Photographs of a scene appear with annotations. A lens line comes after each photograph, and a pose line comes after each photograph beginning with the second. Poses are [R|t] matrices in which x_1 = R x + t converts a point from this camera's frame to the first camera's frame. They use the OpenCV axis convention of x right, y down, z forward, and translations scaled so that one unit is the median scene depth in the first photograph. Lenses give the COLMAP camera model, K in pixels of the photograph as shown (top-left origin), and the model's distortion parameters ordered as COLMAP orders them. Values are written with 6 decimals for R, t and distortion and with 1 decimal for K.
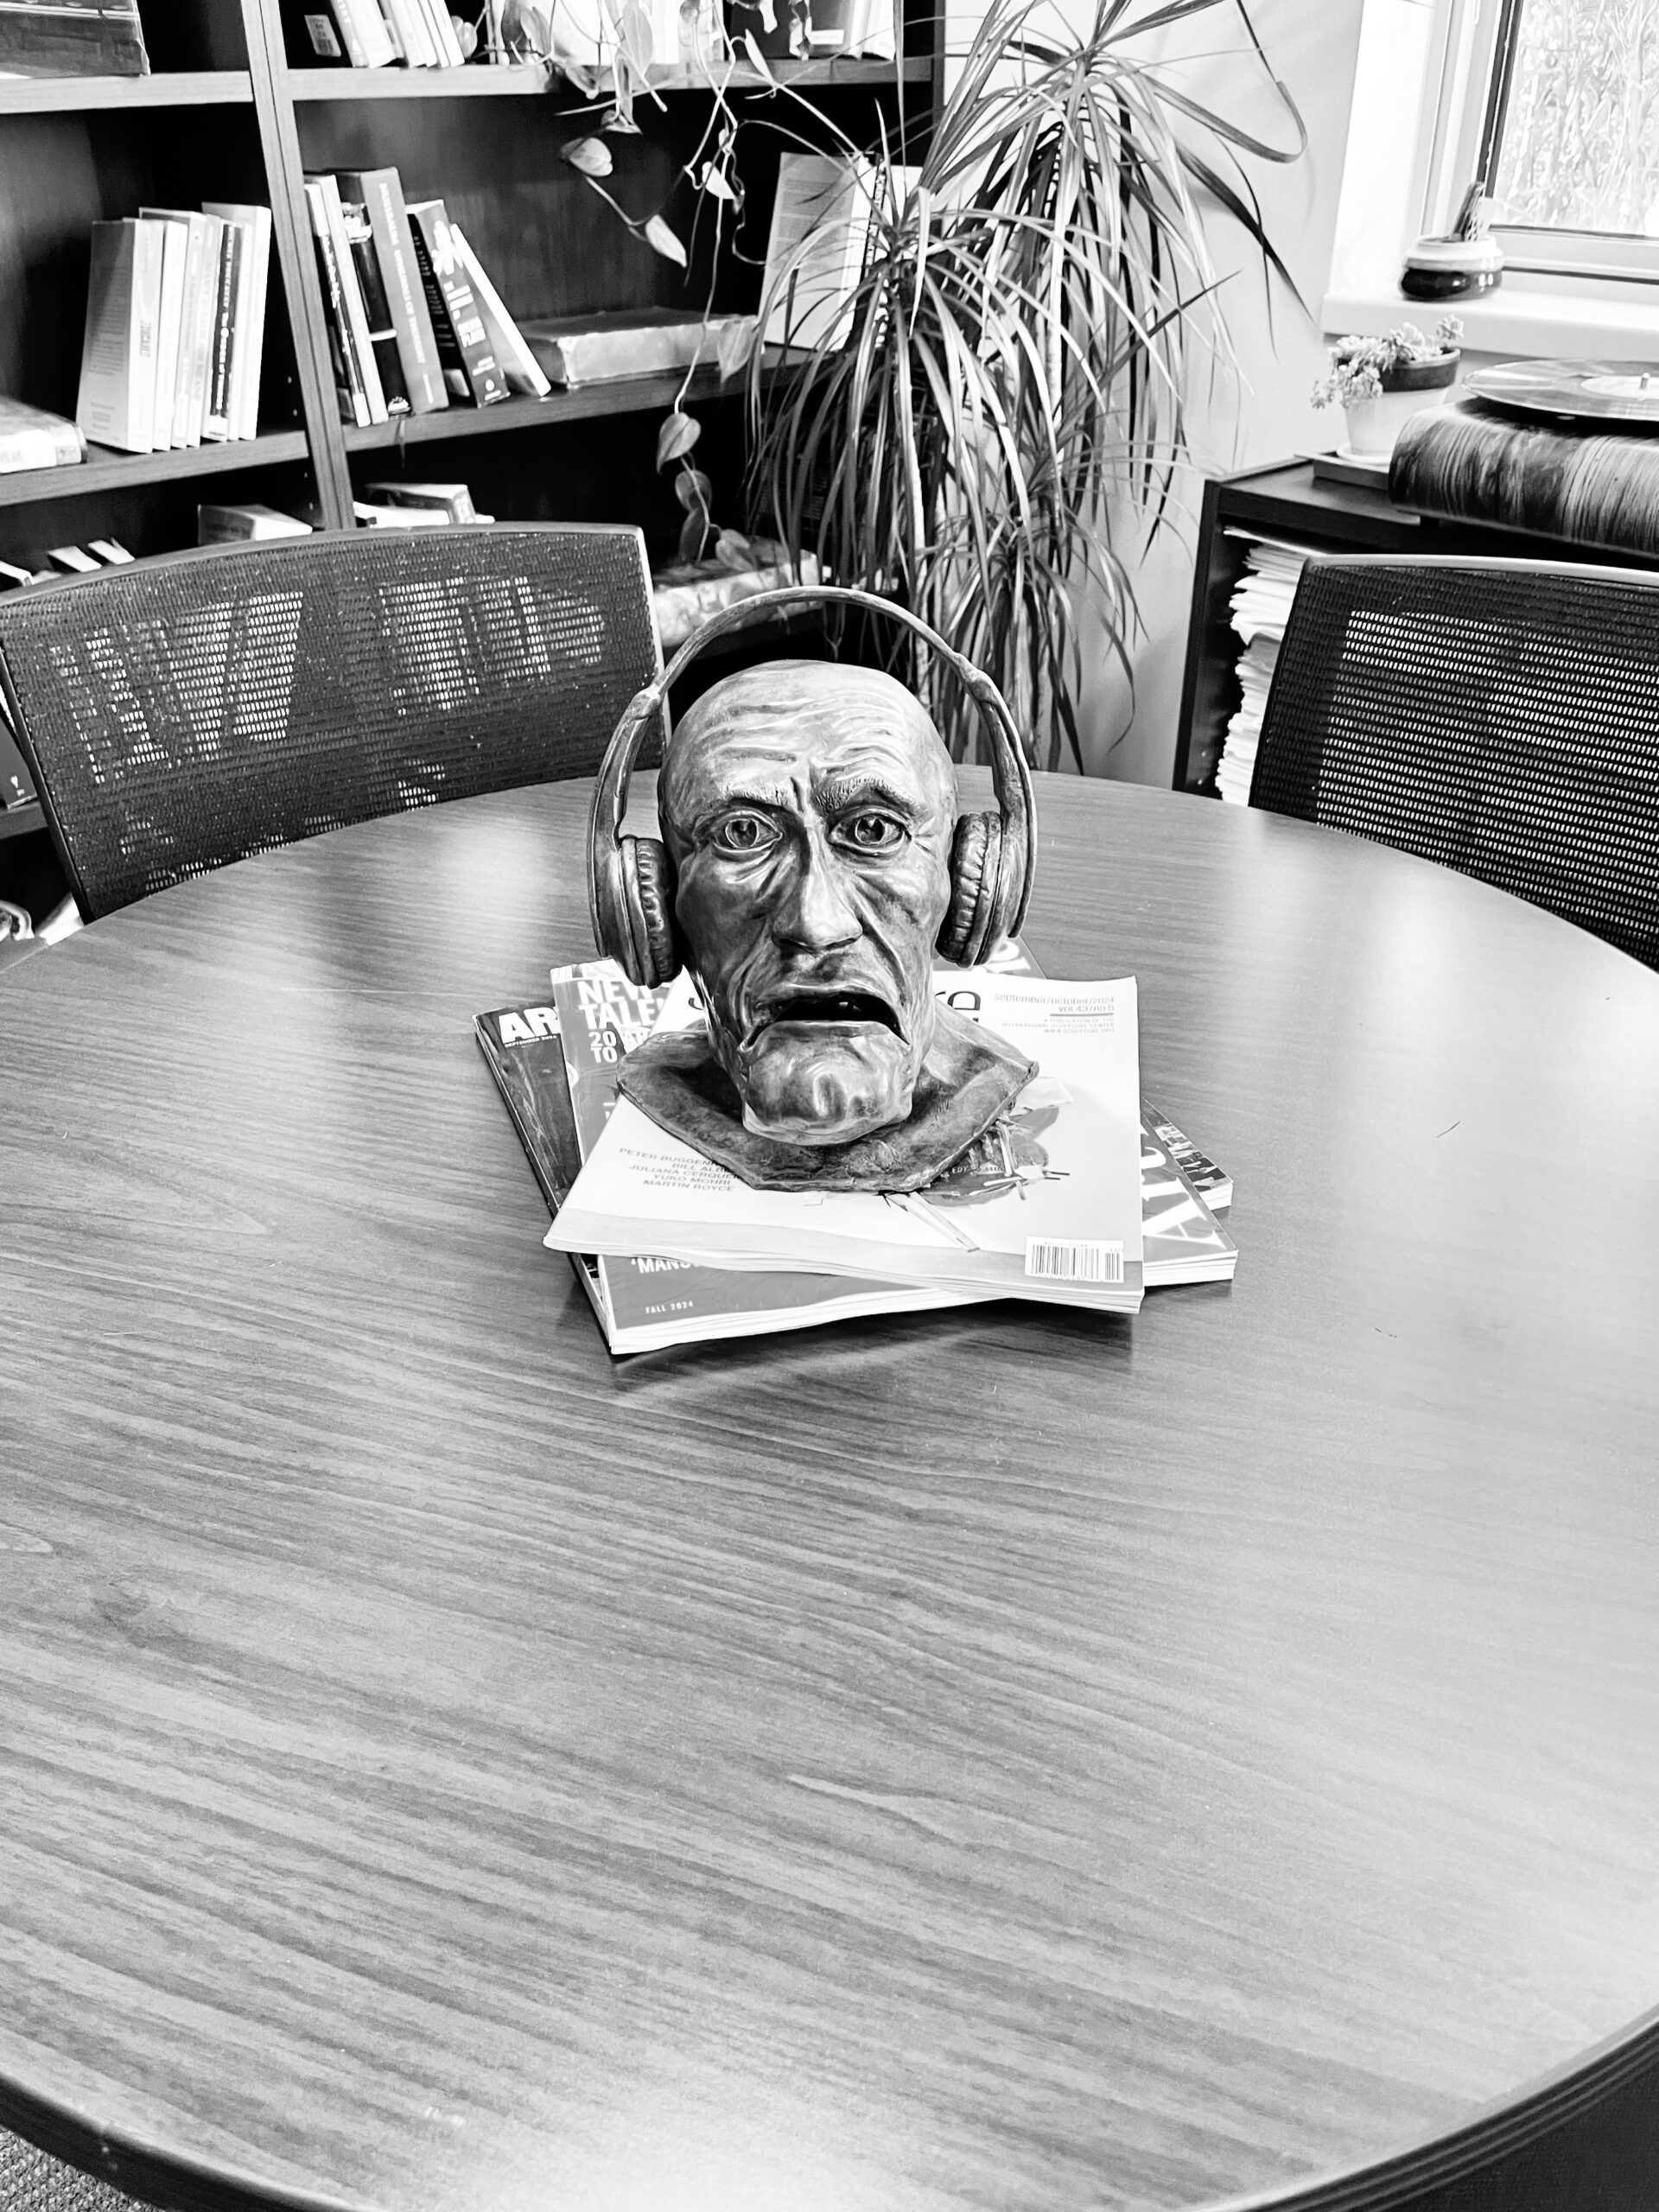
lens RADIAL K [[1839.9, 0, 830.3], [0, 1839.9, 1105.6], [0, 0, 1]] dist [0.060206, 0.000059]
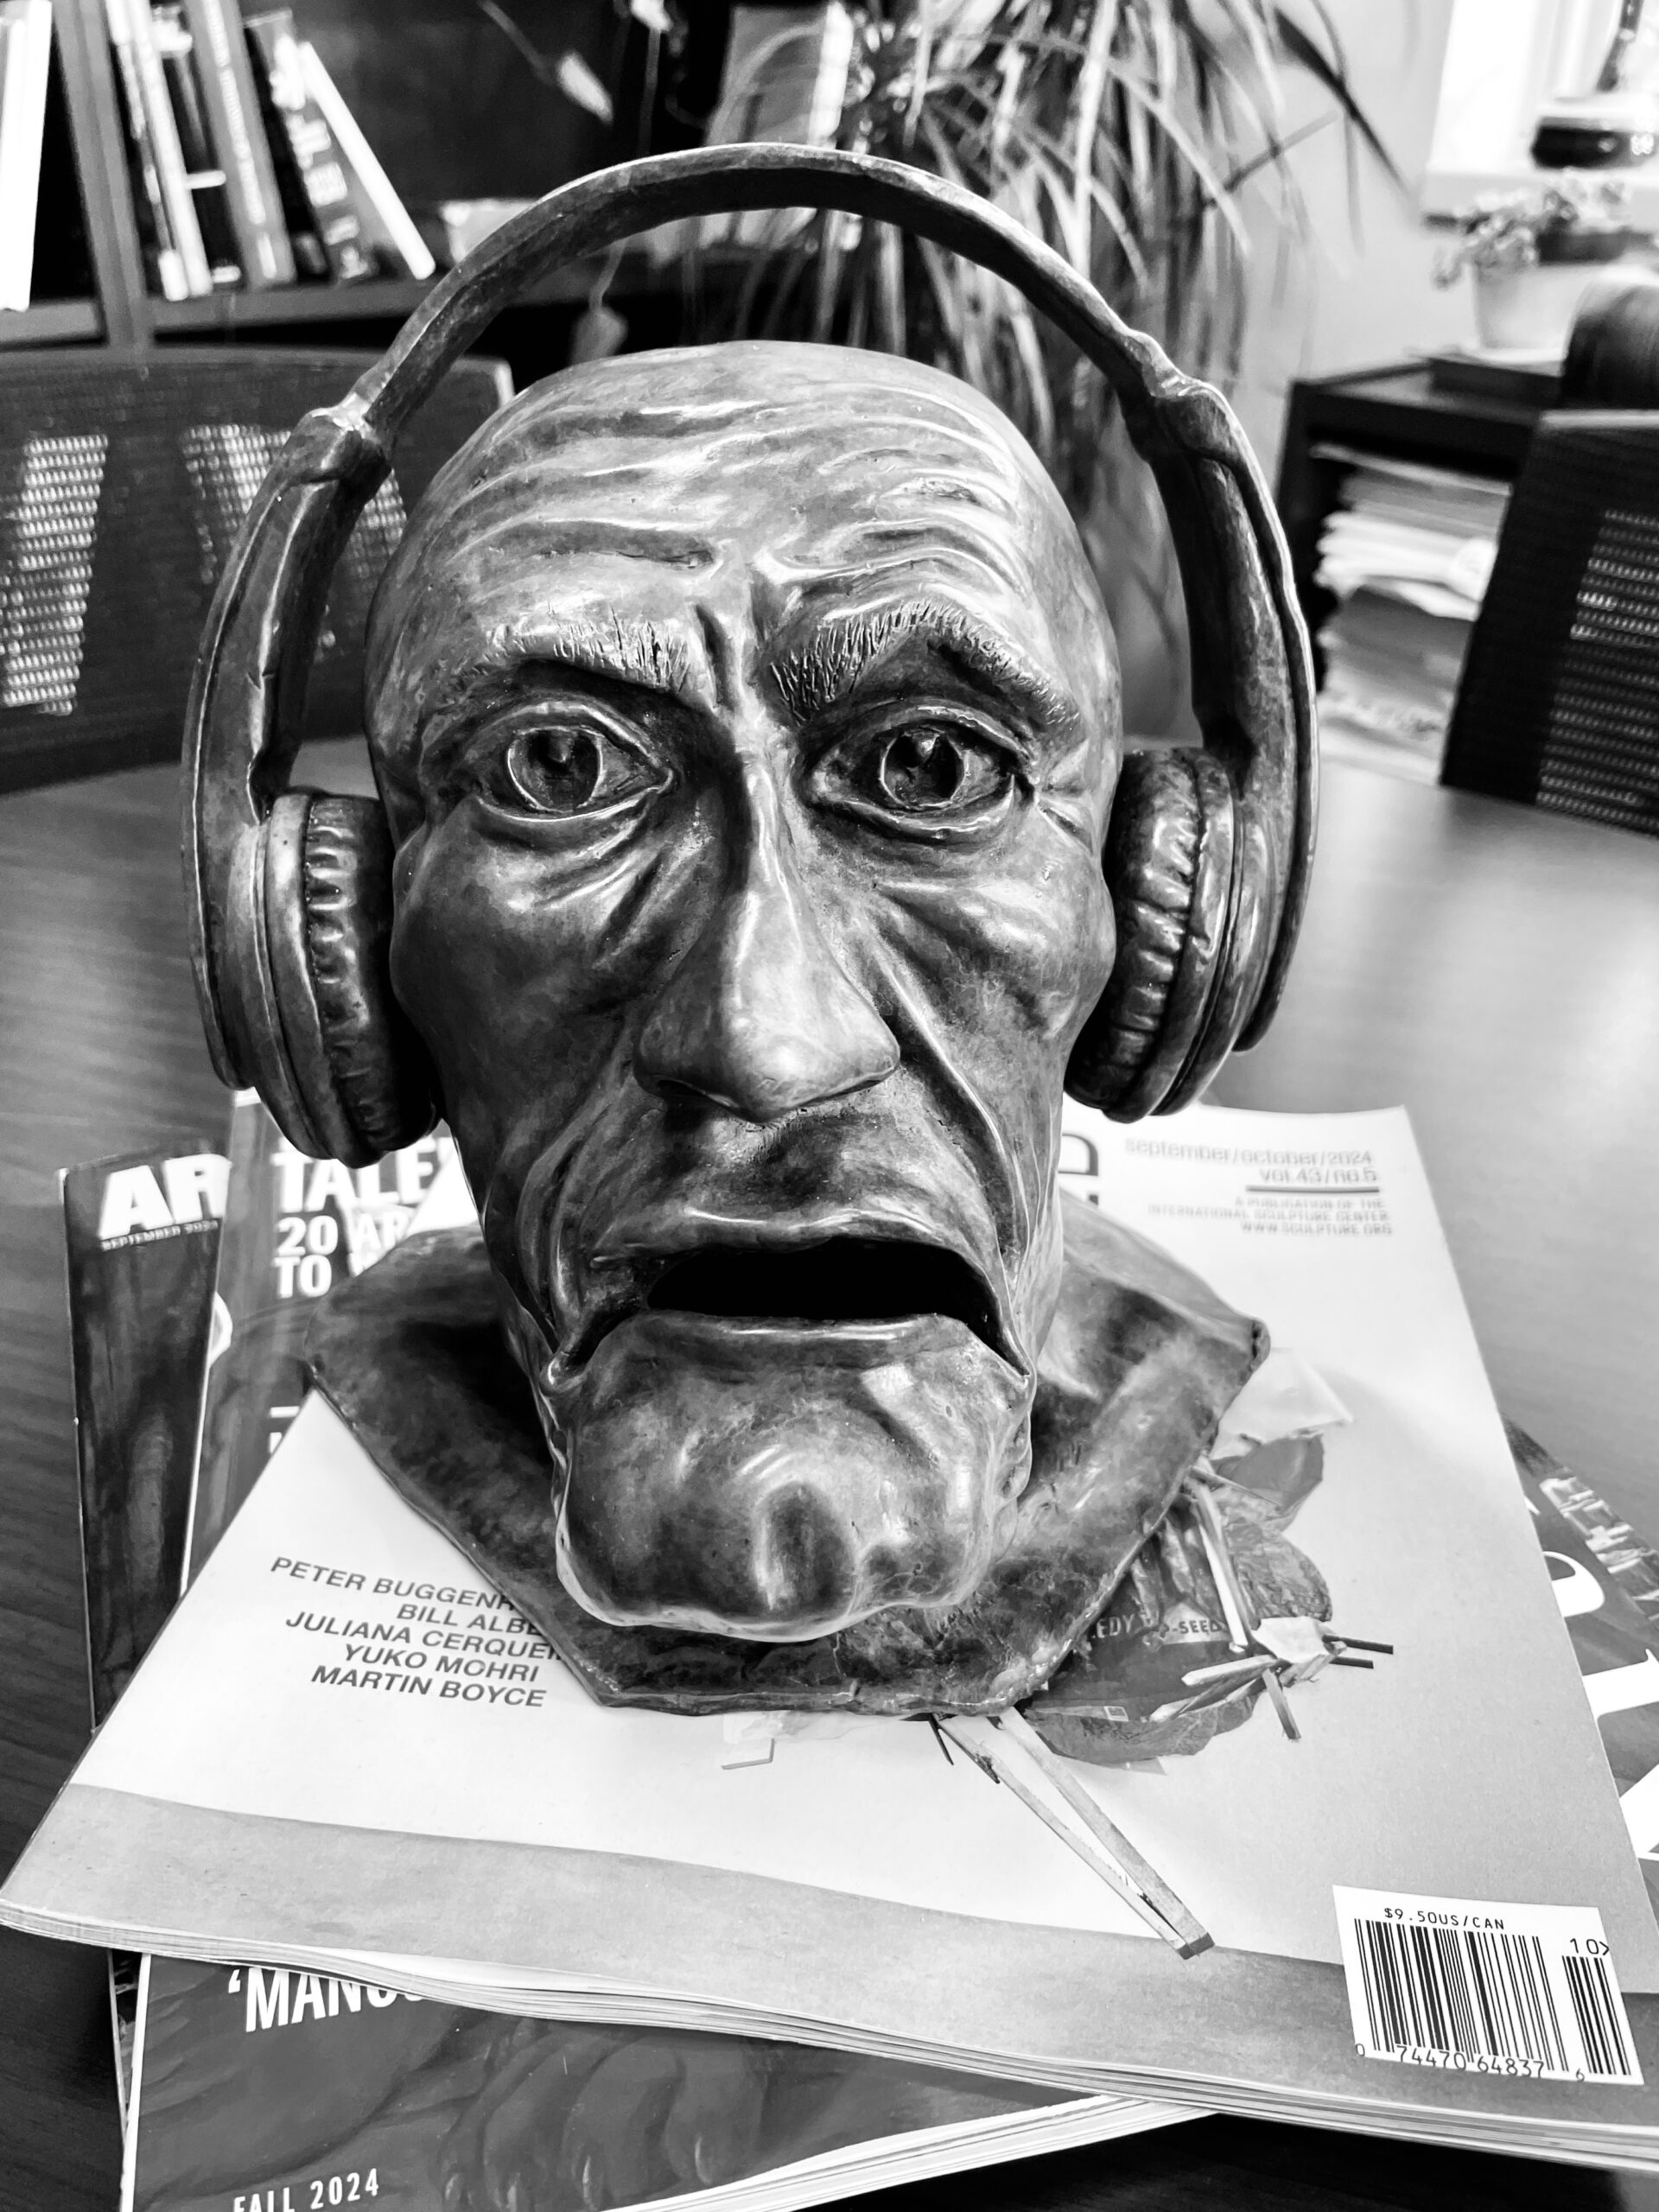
lens RADIAL K [[1839.9, 0, 830.3], [0, 1839.9, 1105.6], [0, 0, 1]] dist [0.060206, 0.000059]
pose [[0.999546, 0.012109, 0.027571, -0.004917], [-0.011740, 0.999840, -0.013511, -0.078367], [-0.027731, 0.013181, 0.999529, 0.637112]]
